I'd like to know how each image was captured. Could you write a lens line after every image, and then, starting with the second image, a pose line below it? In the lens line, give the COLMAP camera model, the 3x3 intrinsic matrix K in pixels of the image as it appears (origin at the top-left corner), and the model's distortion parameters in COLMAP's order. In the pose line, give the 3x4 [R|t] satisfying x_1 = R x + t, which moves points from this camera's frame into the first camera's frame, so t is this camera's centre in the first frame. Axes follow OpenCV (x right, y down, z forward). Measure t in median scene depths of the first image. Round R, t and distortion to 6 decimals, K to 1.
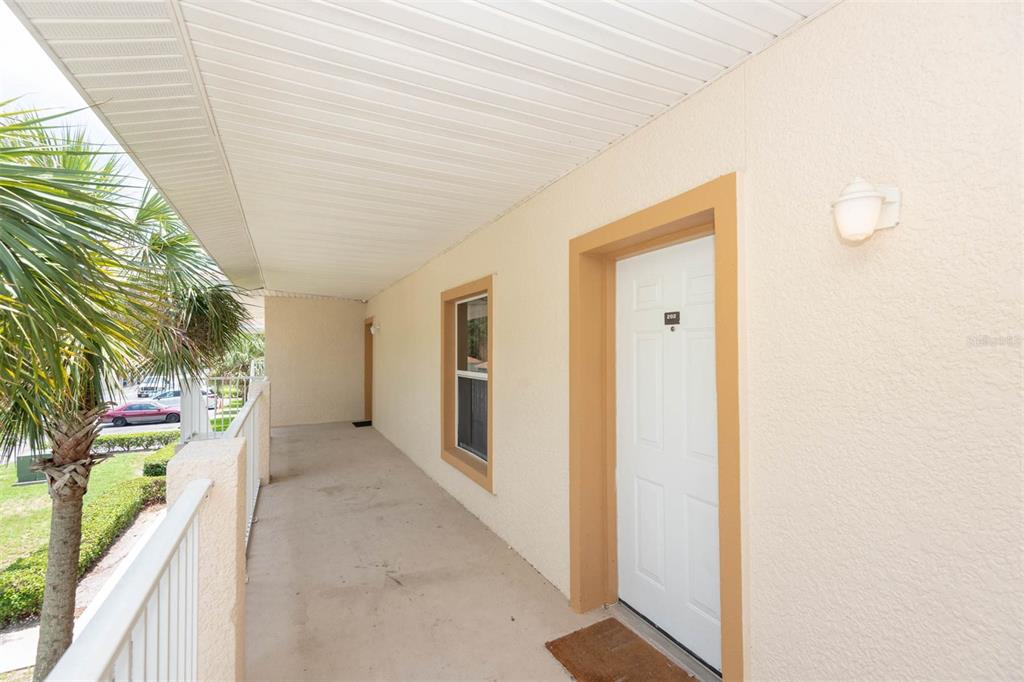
lens RADIAL K [[477.1, 0, 515.1], [0, 477.1, 350.1], [0, 0, 1]] dist [0.005736, -0.000218]
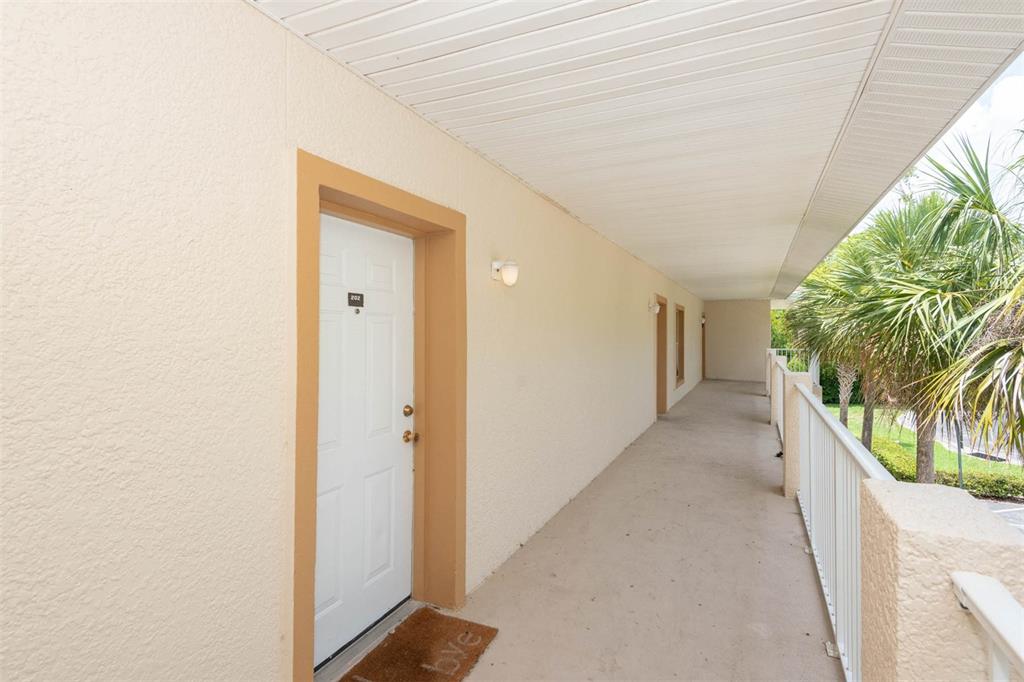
lens RADIAL K [[477.1, 0, 515.1], [0, 477.1, 350.1], [0, 0, 1]] dist [0.005736, -0.000218]
pose [[-0.611847, -0.021073, 0.790696, -0.611408], [0.006054, 0.999491, 0.031323, 0.004575], [-0.790953, 0.023952, -0.611408, 1.336190]]
